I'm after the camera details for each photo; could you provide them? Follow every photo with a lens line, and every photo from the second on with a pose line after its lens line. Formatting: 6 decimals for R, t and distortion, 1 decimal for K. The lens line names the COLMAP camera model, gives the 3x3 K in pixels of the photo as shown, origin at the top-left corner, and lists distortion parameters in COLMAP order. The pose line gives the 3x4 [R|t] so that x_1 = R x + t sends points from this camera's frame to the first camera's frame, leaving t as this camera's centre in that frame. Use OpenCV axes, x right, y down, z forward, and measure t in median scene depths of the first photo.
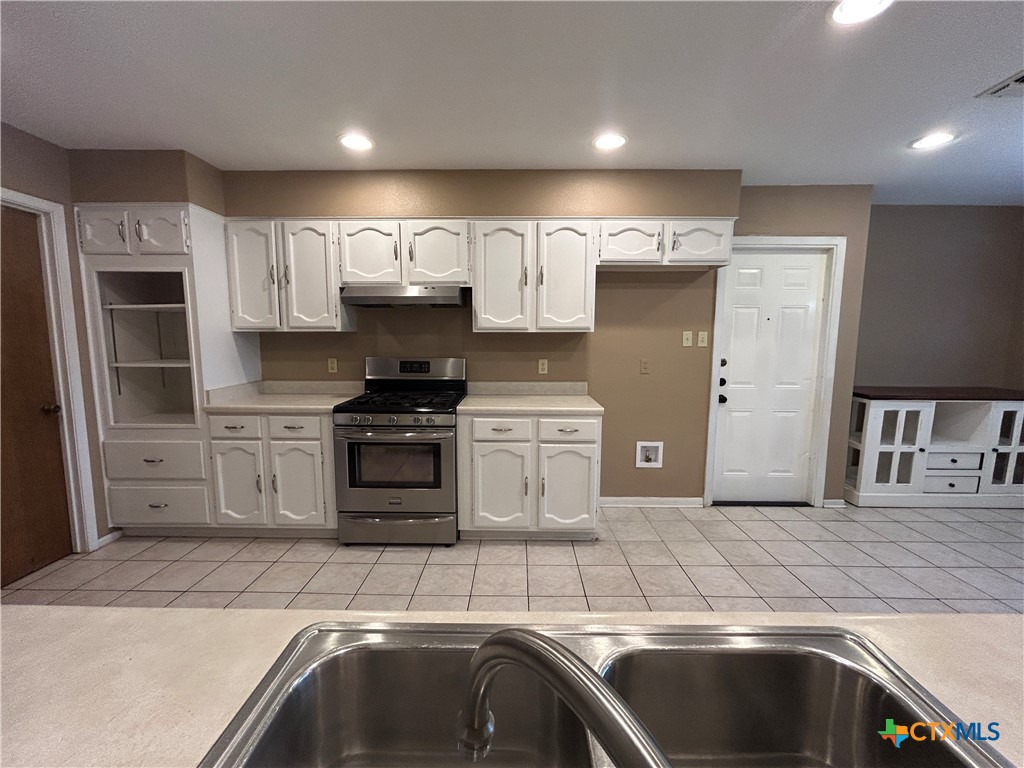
lens RADIAL K [[417.8, 0, 513.5], [0, 417.8, 383.3], [0, 0, 1]] dist [-0.003373, 0.001782]
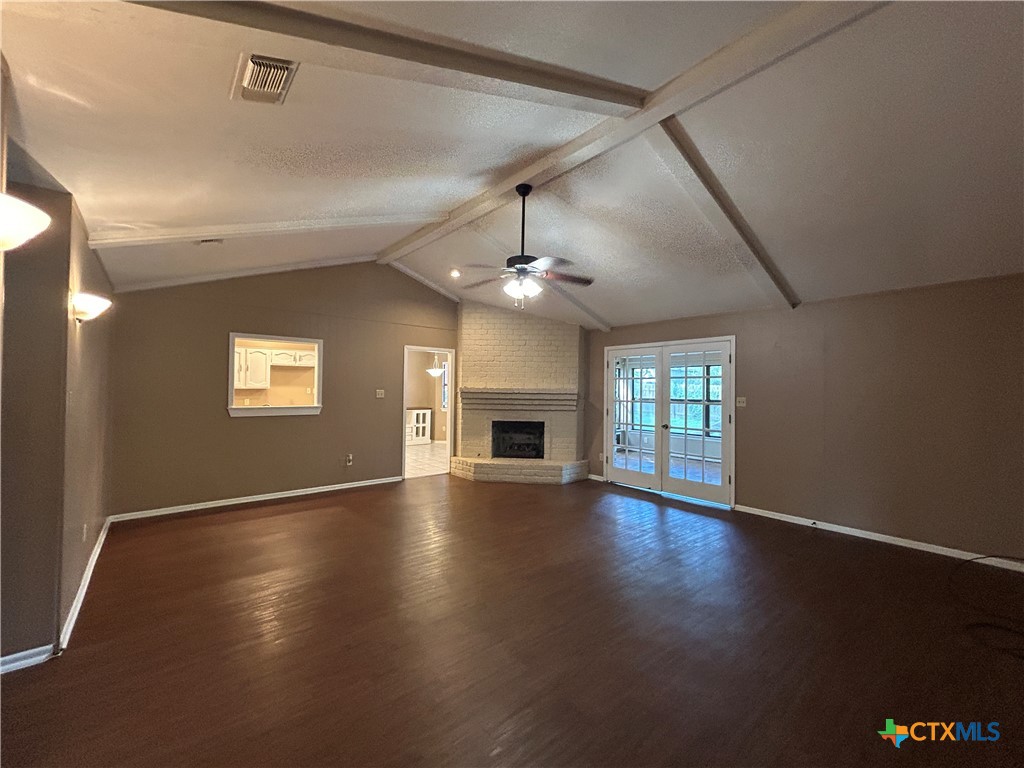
lens RADIAL K [[417.8, 0, 513.0], [0, 417.8, 379.3], [0, 0, 1]] dist [-0.003373, 0.001782]
pose [[0.760320, 0.016898, 0.649328, -0.375432], [0.065270, 0.992614, -0.102260, 0.204280], [-0.646260, 0.120132, 0.753602, -2.125381]]
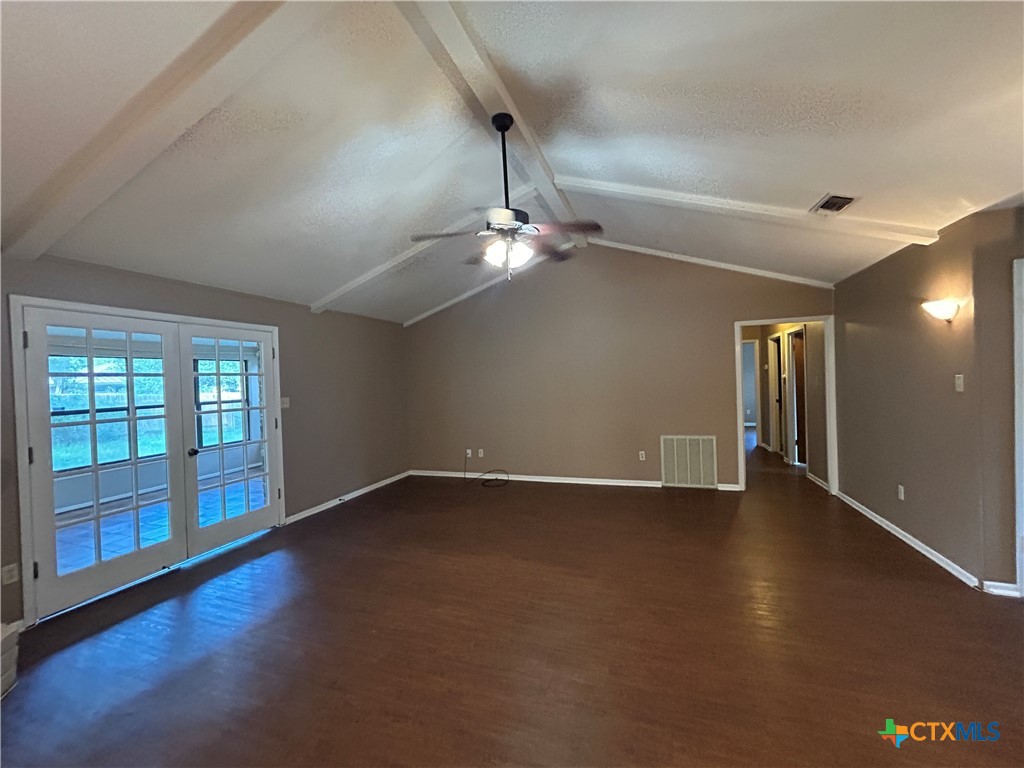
lens RADIAL K [[417.8, 0, 511.7], [0, 417.8, 383.4], [0, 0, 1]] dist [-0.003373, 0.001782]
pose [[-0.944688, 0.021858, 0.327243, 0.169602], [0.062894, 0.991332, 0.115347, -0.018556], [-0.321885, 0.129549, -0.937874, -0.212525]]
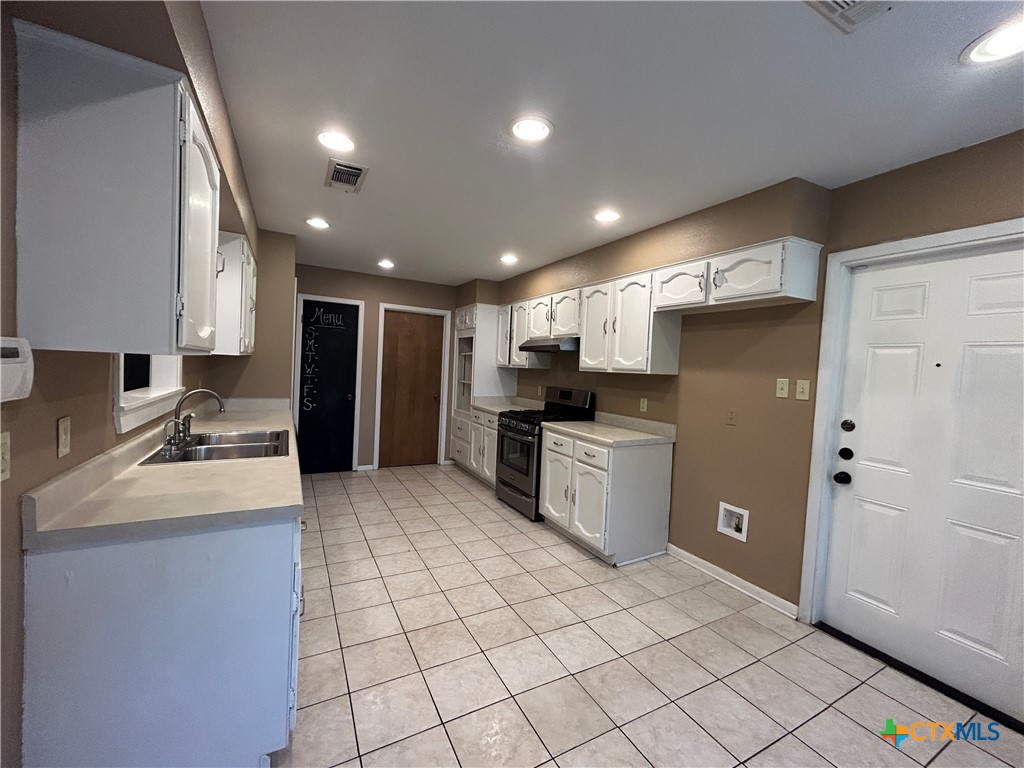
lens RADIAL K [[417.8, 0, 512.7], [0, 417.8, 383.8], [0, 0, 1]] dist [-0.003373, 0.001782]
pose [[0.482958, 0.055948, -0.873854, 0.950998], [-0.142433, 0.989685, -0.015356, -0.032622], [0.863982, 0.131882, 0.485946, 0.190799]]
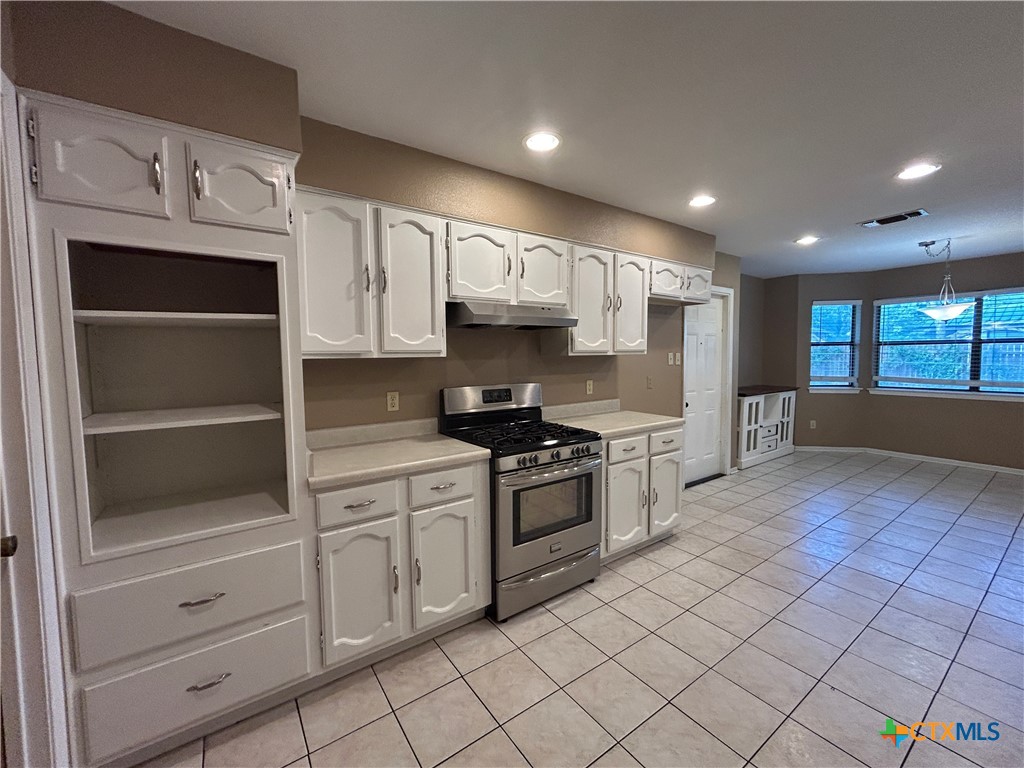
lens RADIAL K [[417.8, 0, 514.1], [0, 417.8, 382.2], [0, 0, 1]] dist [-0.003373, 0.001782]
pose [[0.807911, -0.049456, 0.587225, -0.780699], [0.078694, 0.996602, -0.024335, -0.046749], [-0.584026, 0.065871, 0.809058, 0.288991]]
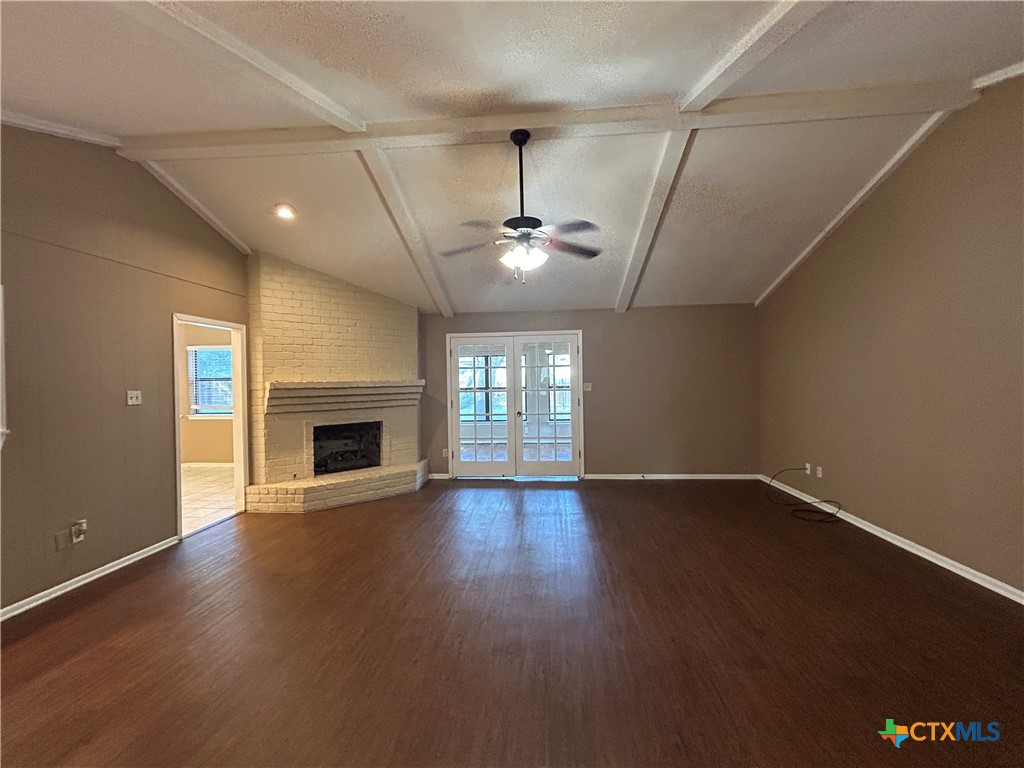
lens RADIAL K [[417.8, 0, 511.6], [0, 417.8, 381.2], [0, 0, 1]] dist [-0.003373, 0.001782]
pose [[0.075026, -0.013252, 0.997094, -0.592839], [0.127530, 0.991828, 0.003586, 0.098665], [-0.988993, 0.126890, 0.076103, -1.198500]]
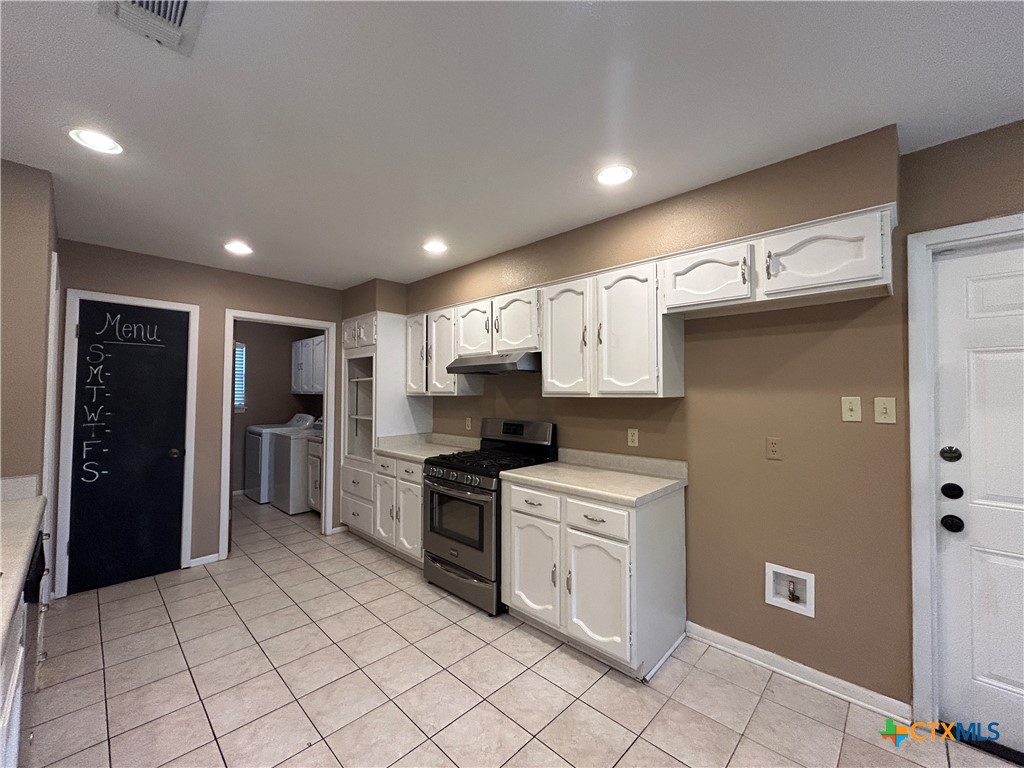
lens RADIAL K [[417.8, 0, 512.8], [0, 417.8, 383.0], [0, 0, 1]] dist [-0.003373, 0.001782]
pose [[0.728588, -0.017030, -0.684740, 0.523833], [-0.077360, 0.991249, -0.106966, -0.044970], [0.680569, 0.130906, 0.720895, 0.245400]]
